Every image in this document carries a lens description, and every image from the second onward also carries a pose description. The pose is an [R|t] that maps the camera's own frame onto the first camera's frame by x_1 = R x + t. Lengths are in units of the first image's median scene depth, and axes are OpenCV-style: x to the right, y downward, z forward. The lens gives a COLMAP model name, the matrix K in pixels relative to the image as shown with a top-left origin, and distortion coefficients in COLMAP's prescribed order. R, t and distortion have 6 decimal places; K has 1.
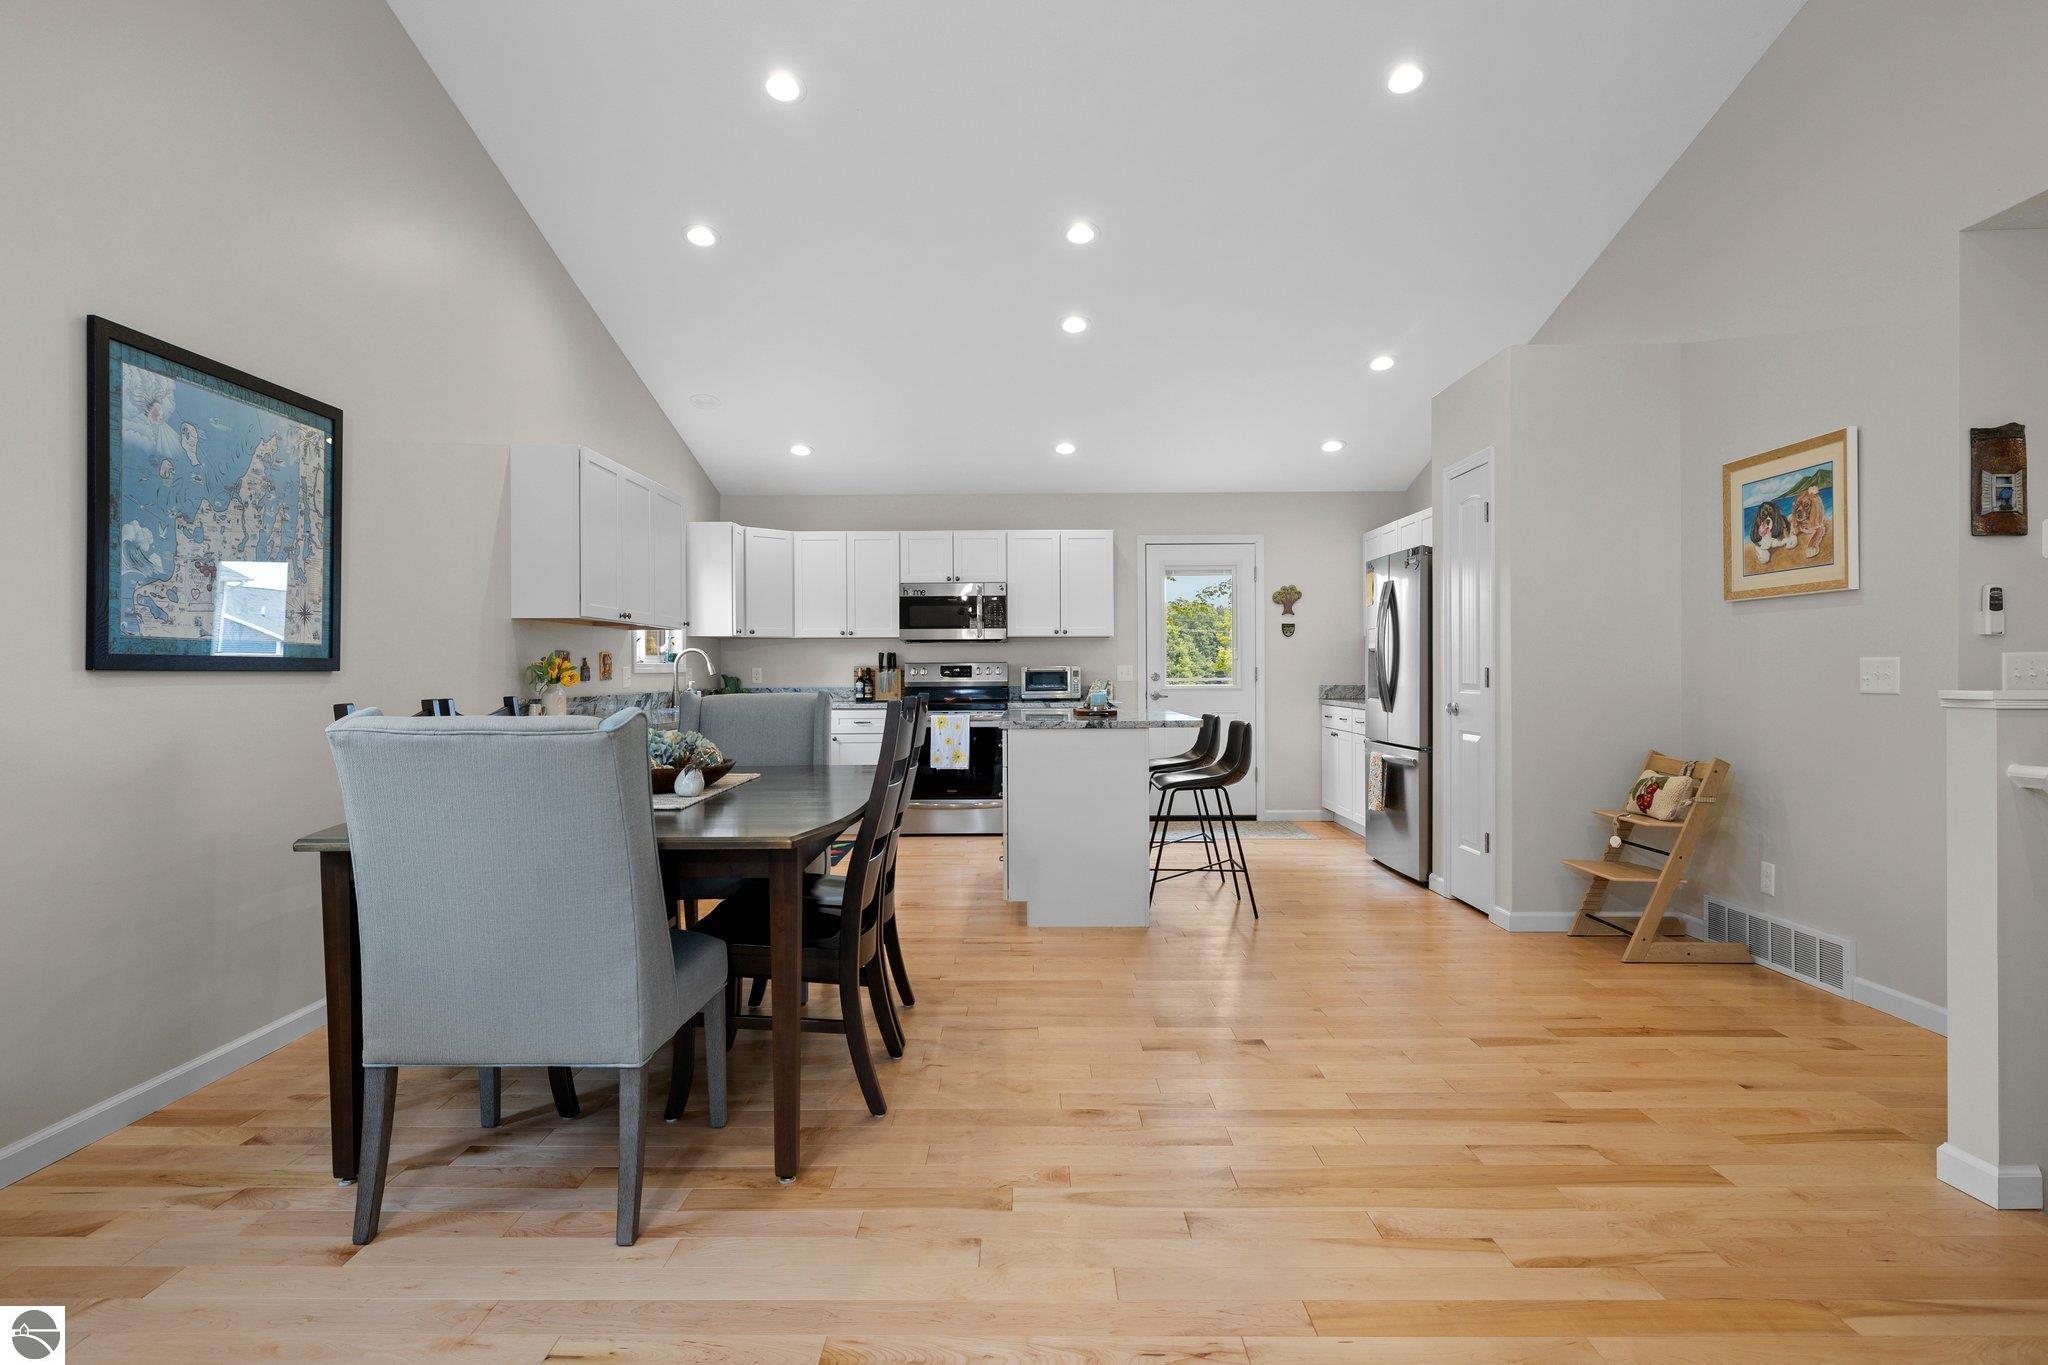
lens RADIAL K [[1106.0, 0, 1020.9], [0, 1106.0, 684.2], [0, 0, 1]] dist [-0.006728, -0.000946]
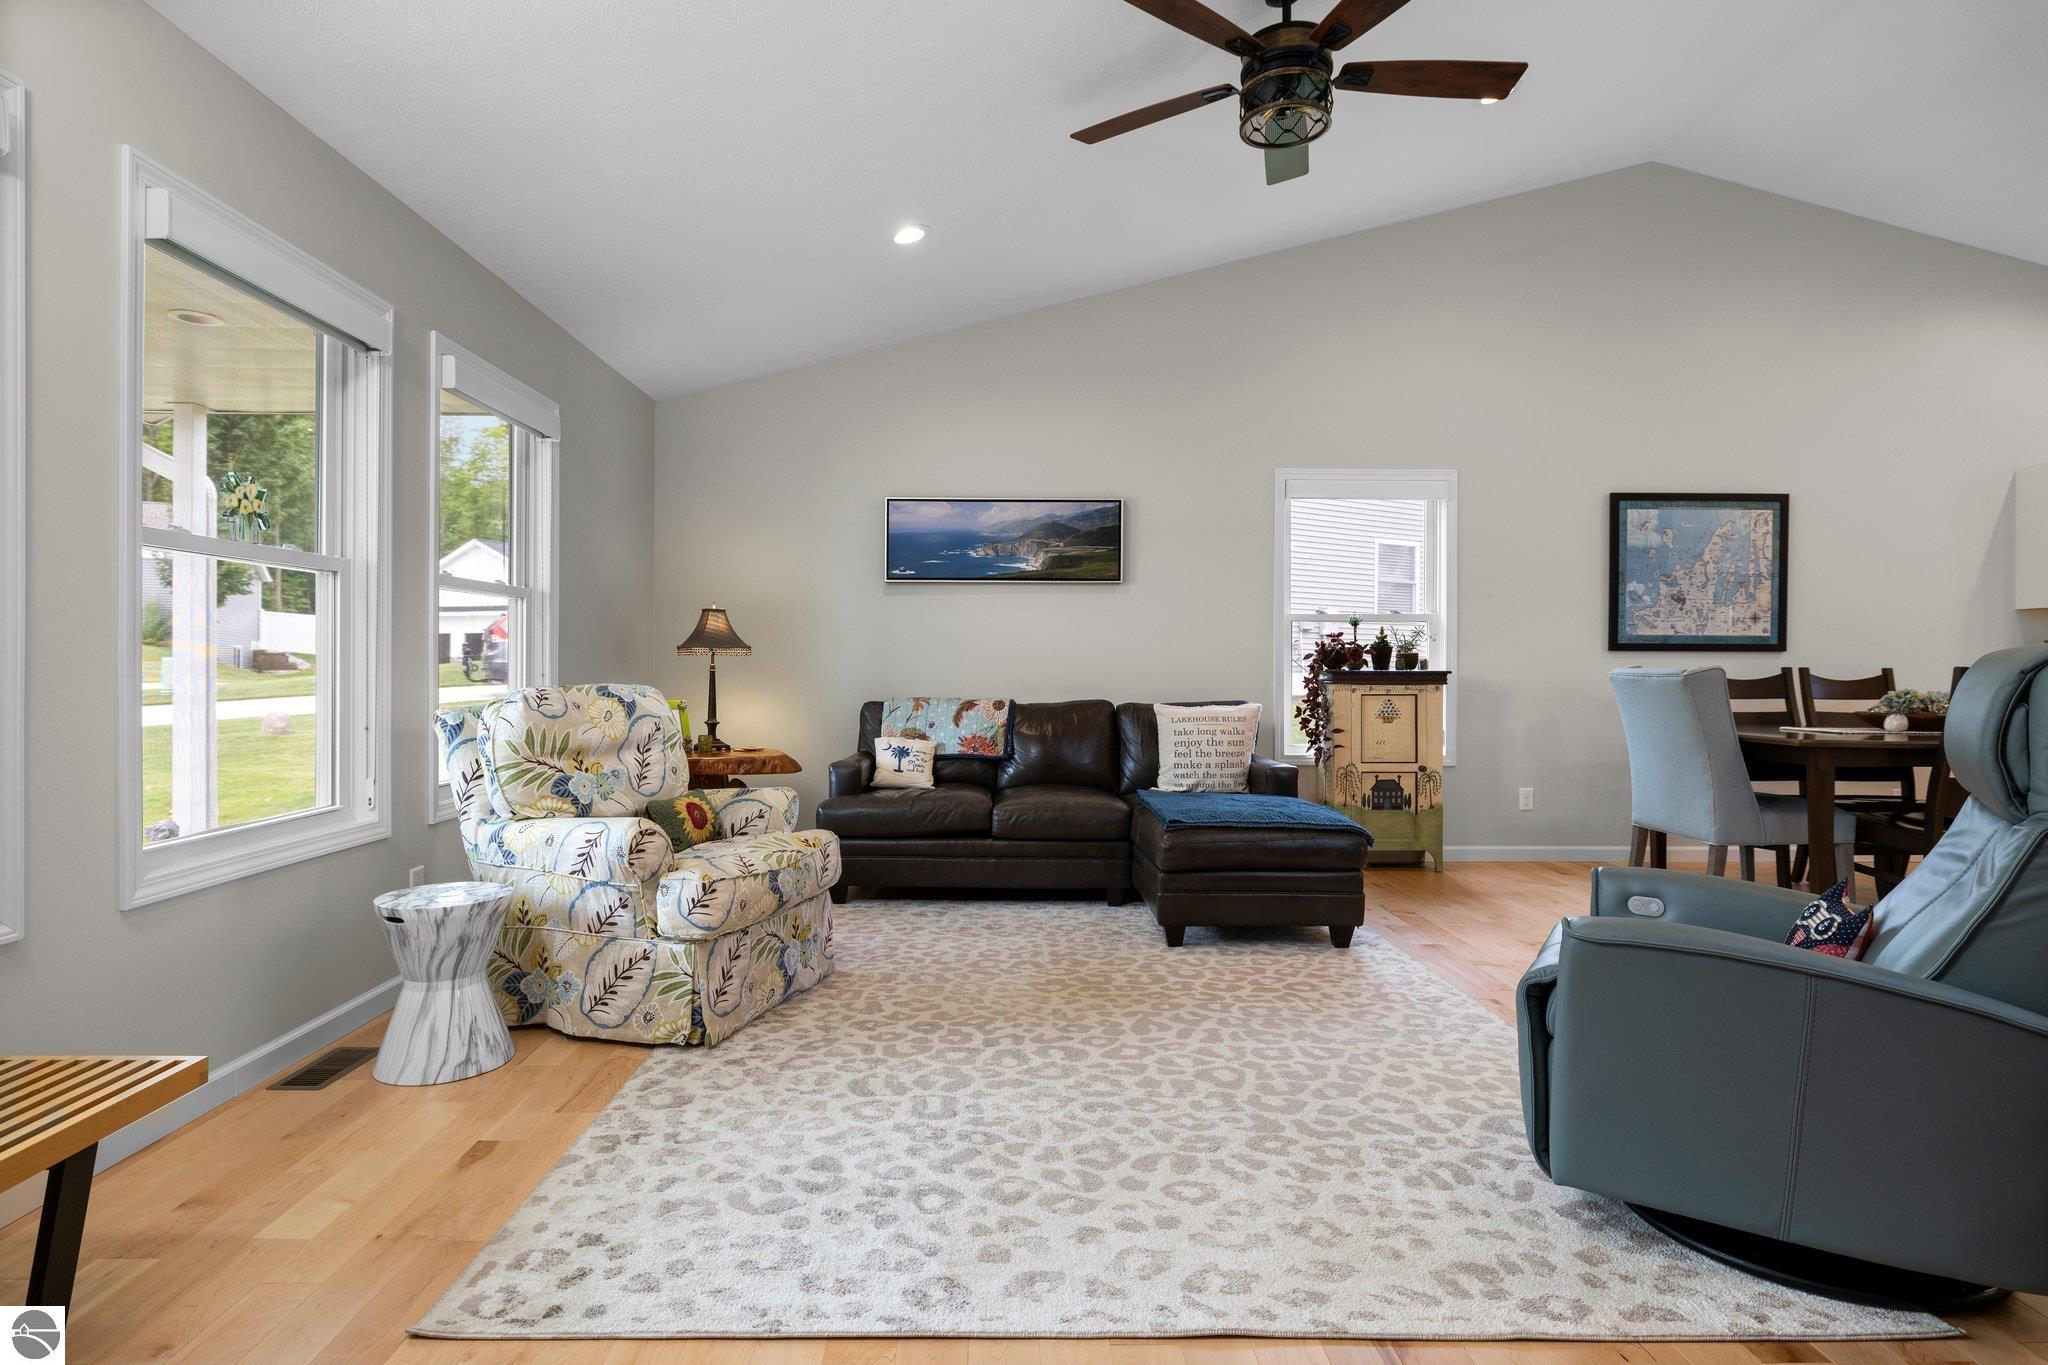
lens RADIAL K [[1067.6, 0, 1002.9], [0, 1067.6, 658.7], [0, 0, 1]] dist [-0.002552, -0.000467]
pose [[0.018742, -0.003430, -0.999818, 0.672249], [-0.014746, 0.999884, -0.003707, 0.015499], [0.999716, 0.014813, 0.018689, -0.143694]]
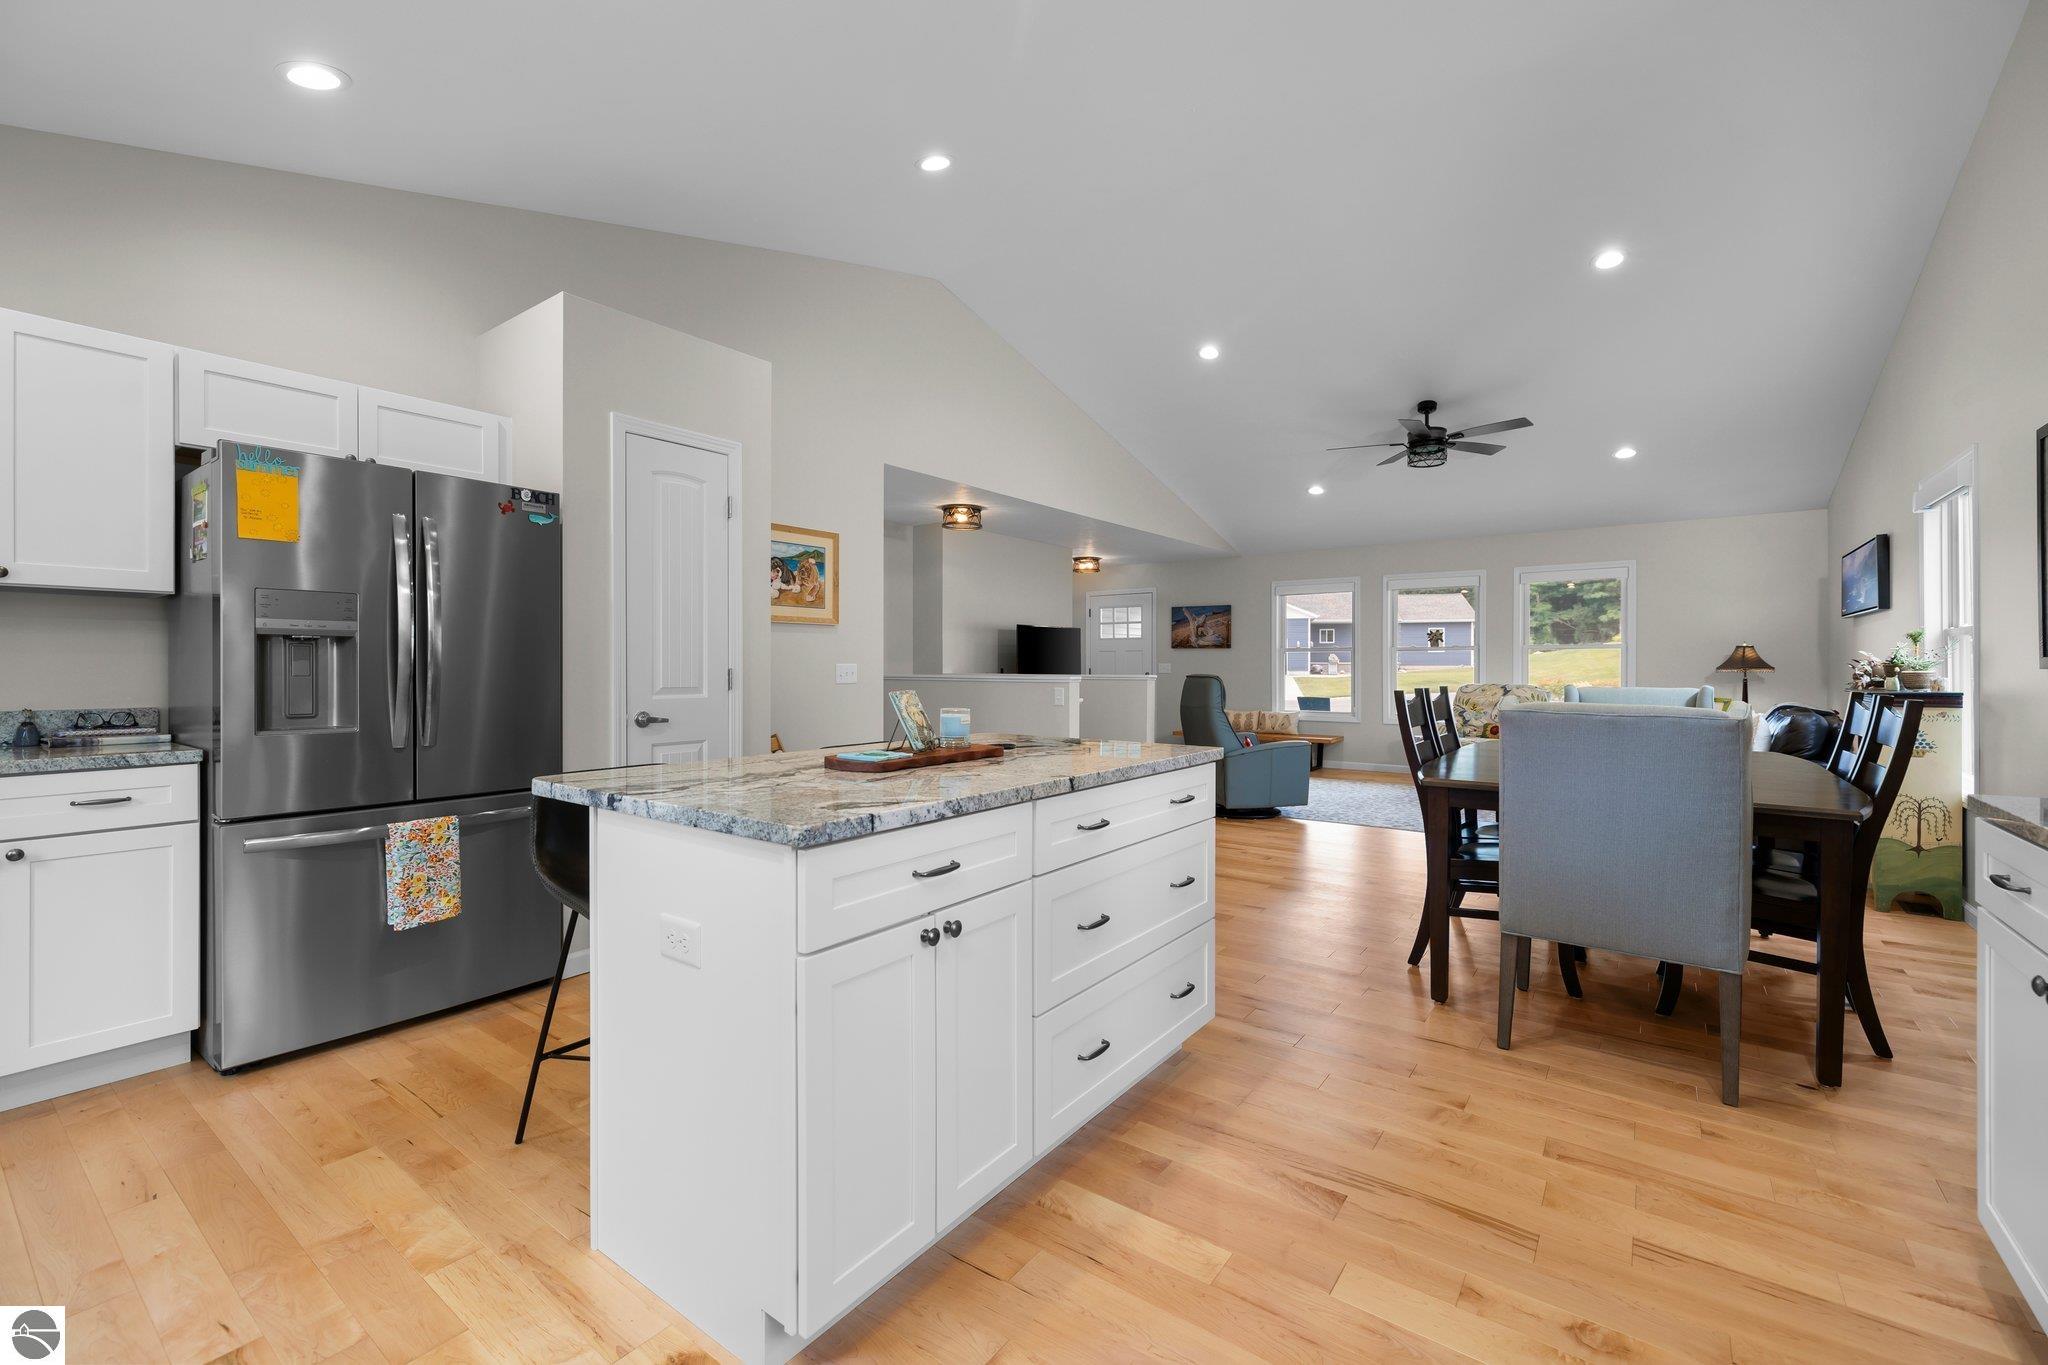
lens RADIAL K [[867.4, 0, 1010.2], [0, 867.4, 672.0], [0, 0, 1]] dist [-0.006122, -0.000041]
pose [[-0.806149, 0.000426, 0.591713, -0.213347], [0.010571, 0.999851, 0.013681, -0.019750], [-0.591619, 0.017284, -0.806033, 1.430382]]
